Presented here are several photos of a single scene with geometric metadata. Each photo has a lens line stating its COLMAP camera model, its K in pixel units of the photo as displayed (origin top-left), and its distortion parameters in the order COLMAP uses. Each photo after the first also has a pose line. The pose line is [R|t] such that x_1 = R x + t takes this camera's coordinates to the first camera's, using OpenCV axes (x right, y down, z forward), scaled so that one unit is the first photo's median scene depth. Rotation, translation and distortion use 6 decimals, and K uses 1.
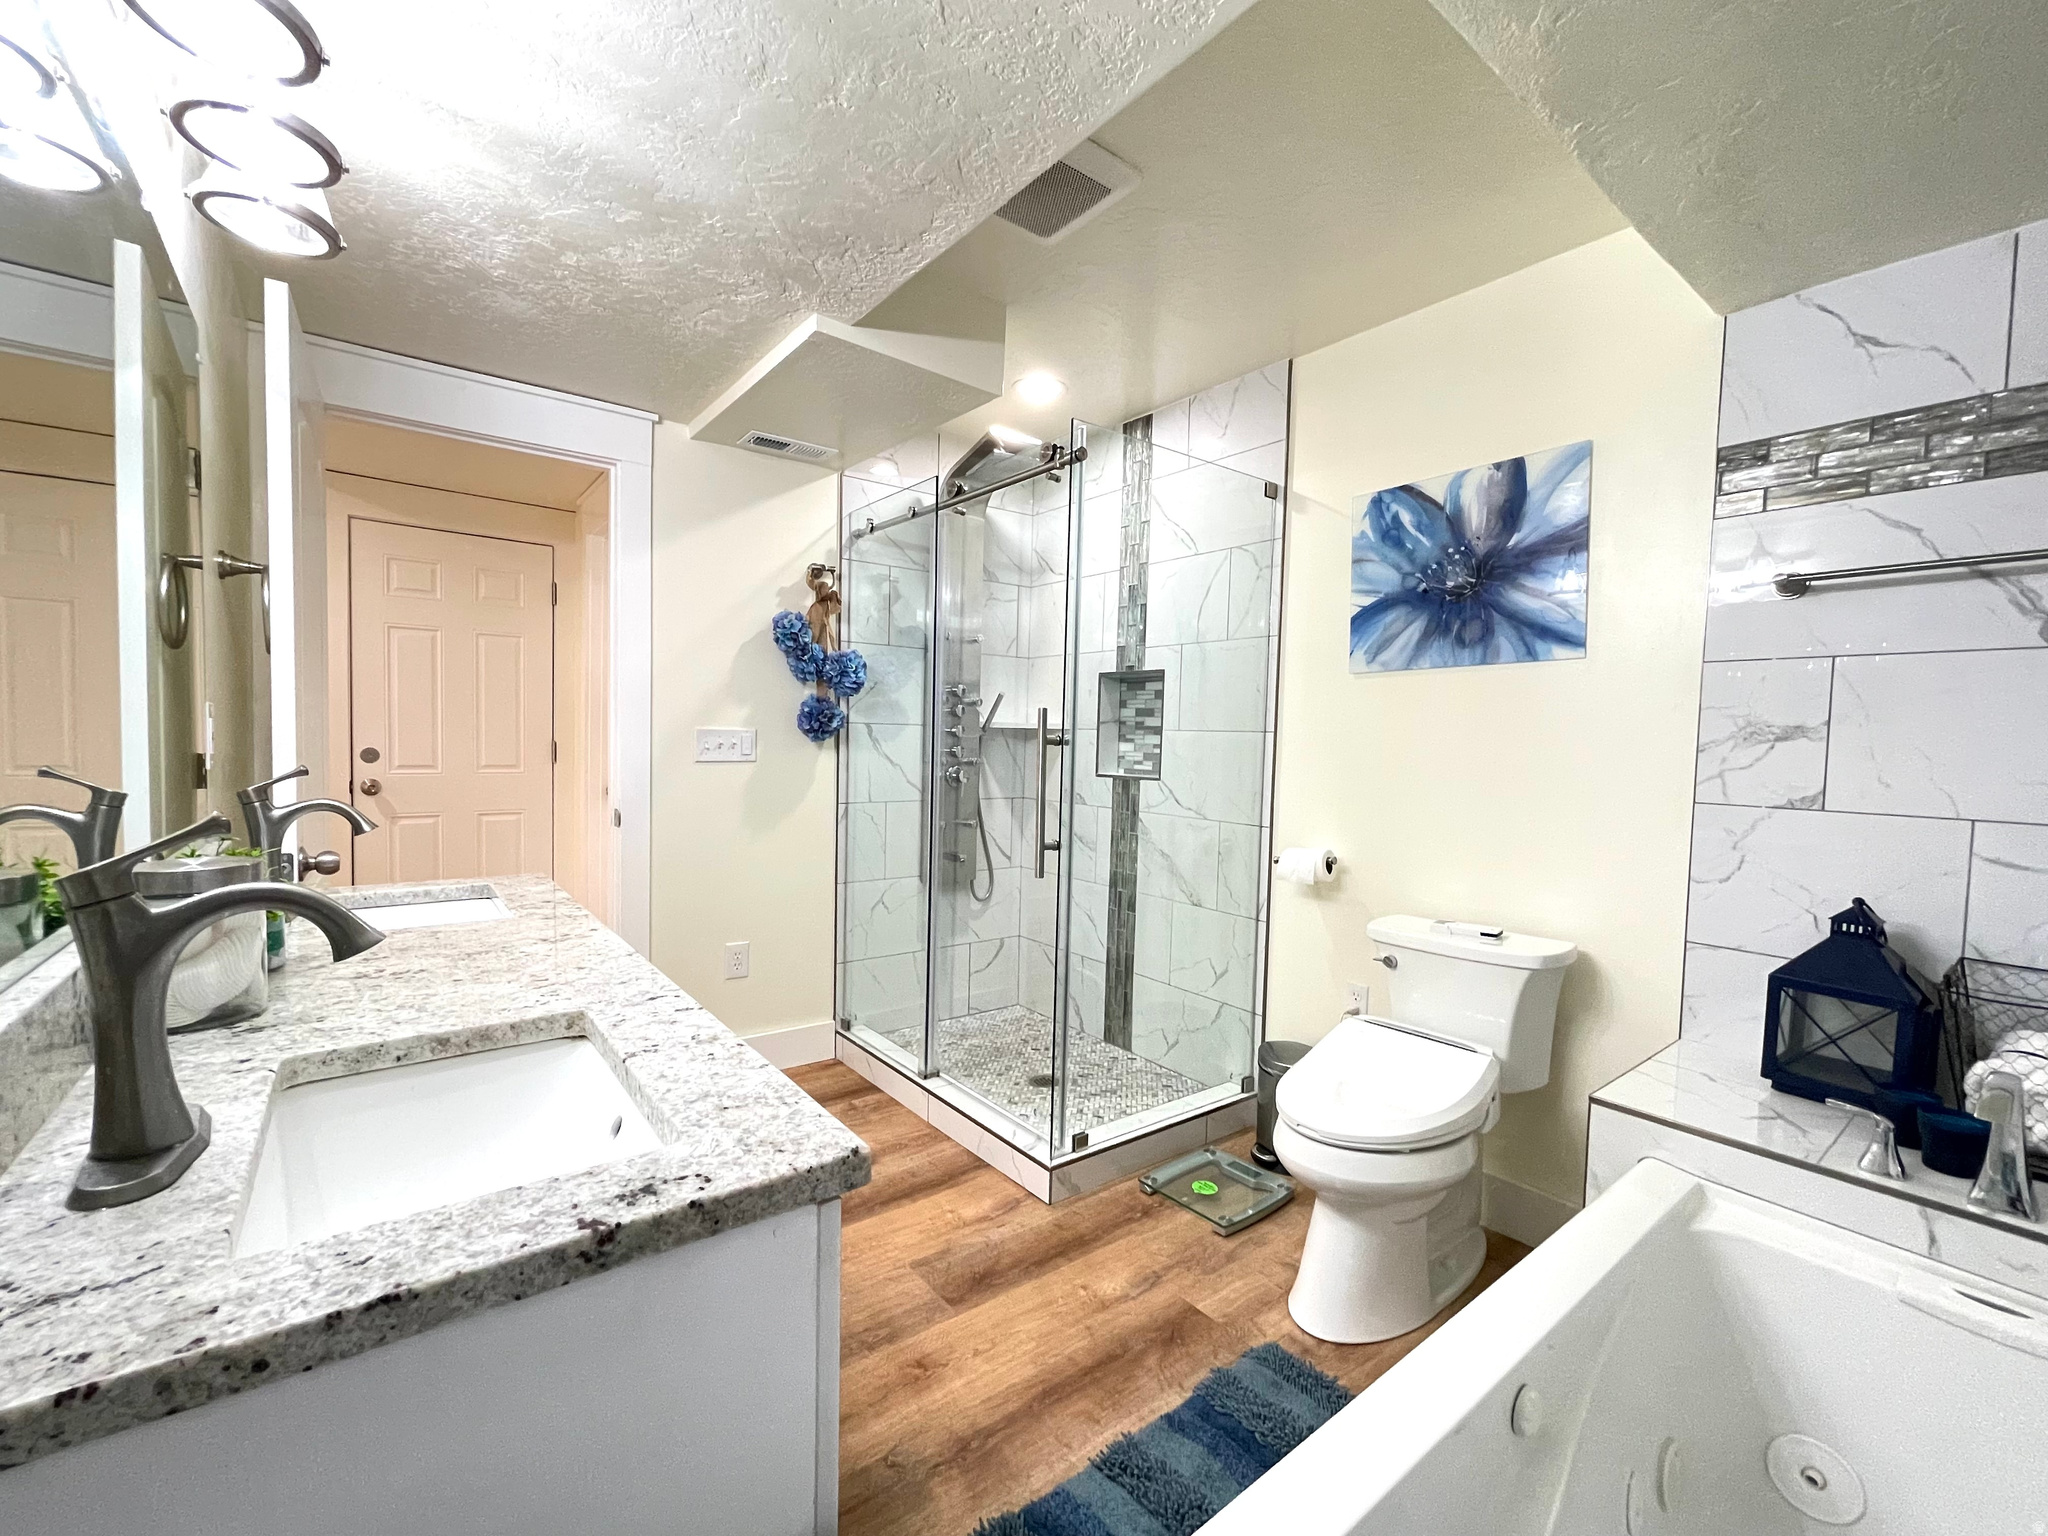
lens RADIAL K [[839.2, 0, 1014.0], [0, 839.2, 772.4], [0, 0, 1]] dist [0.000469, 0.000543]
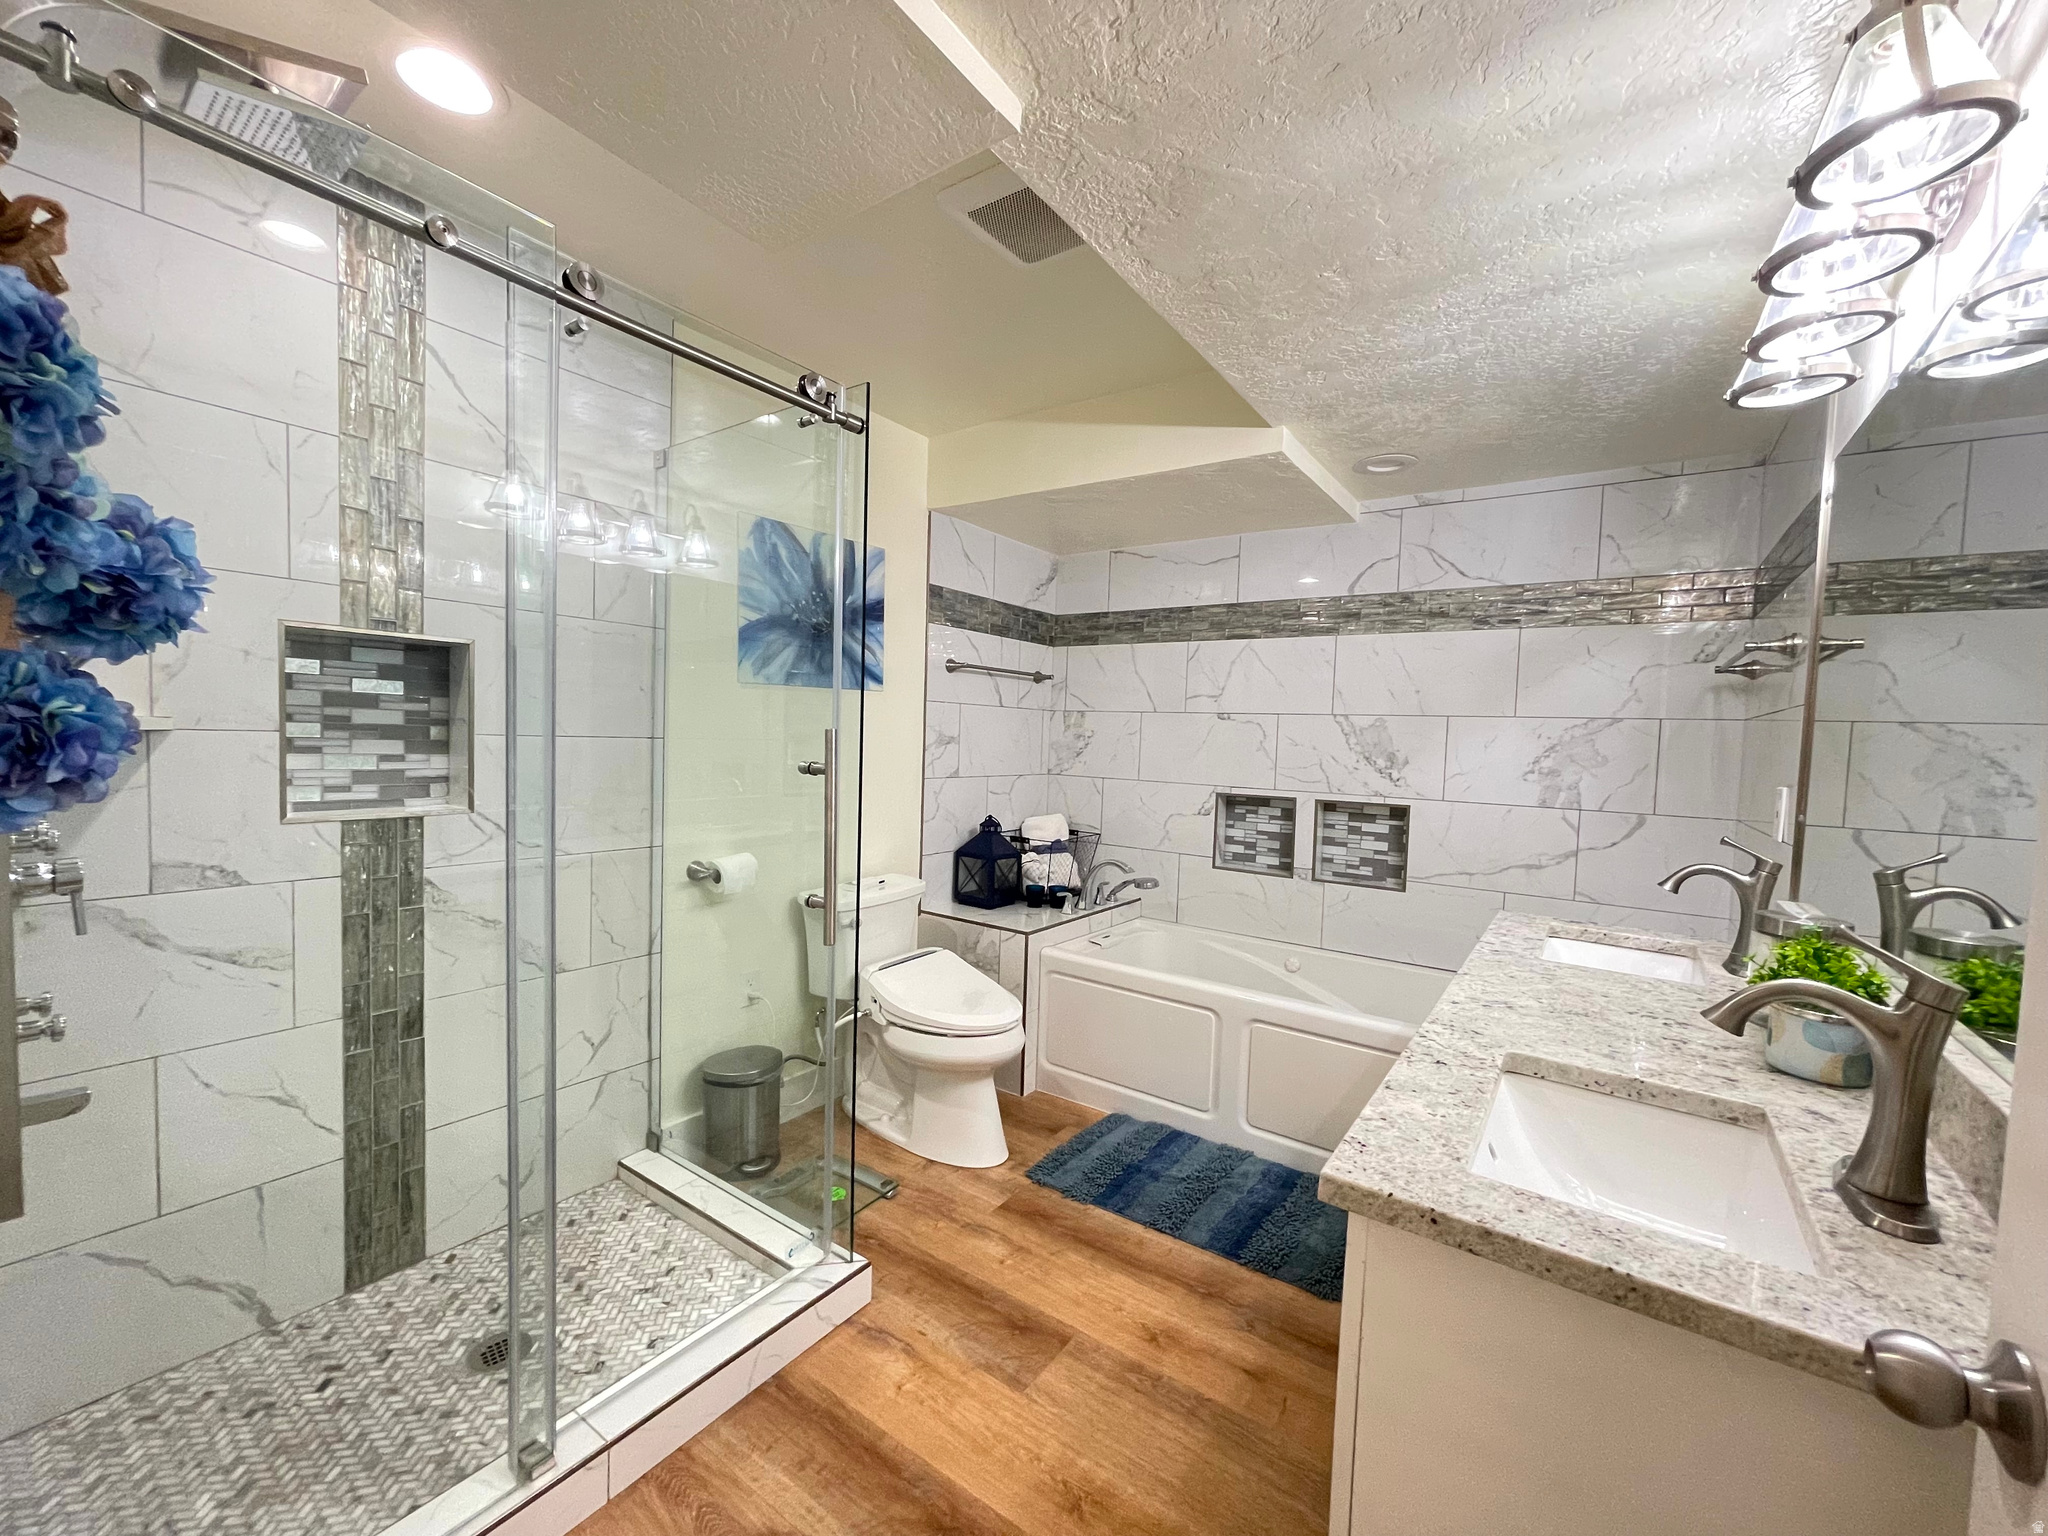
lens RADIAL K [[839.2, 0, 1015.2], [0, 839.2, 775.2], [0, 0, 1]] dist [0.000469, 0.000543]
pose [[-0.291696, -0.080593, 0.953110, -0.812278], [0.000184, 0.996439, 0.084313, -0.104757], [-0.956511, 0.024770, -0.290643, 1.132894]]
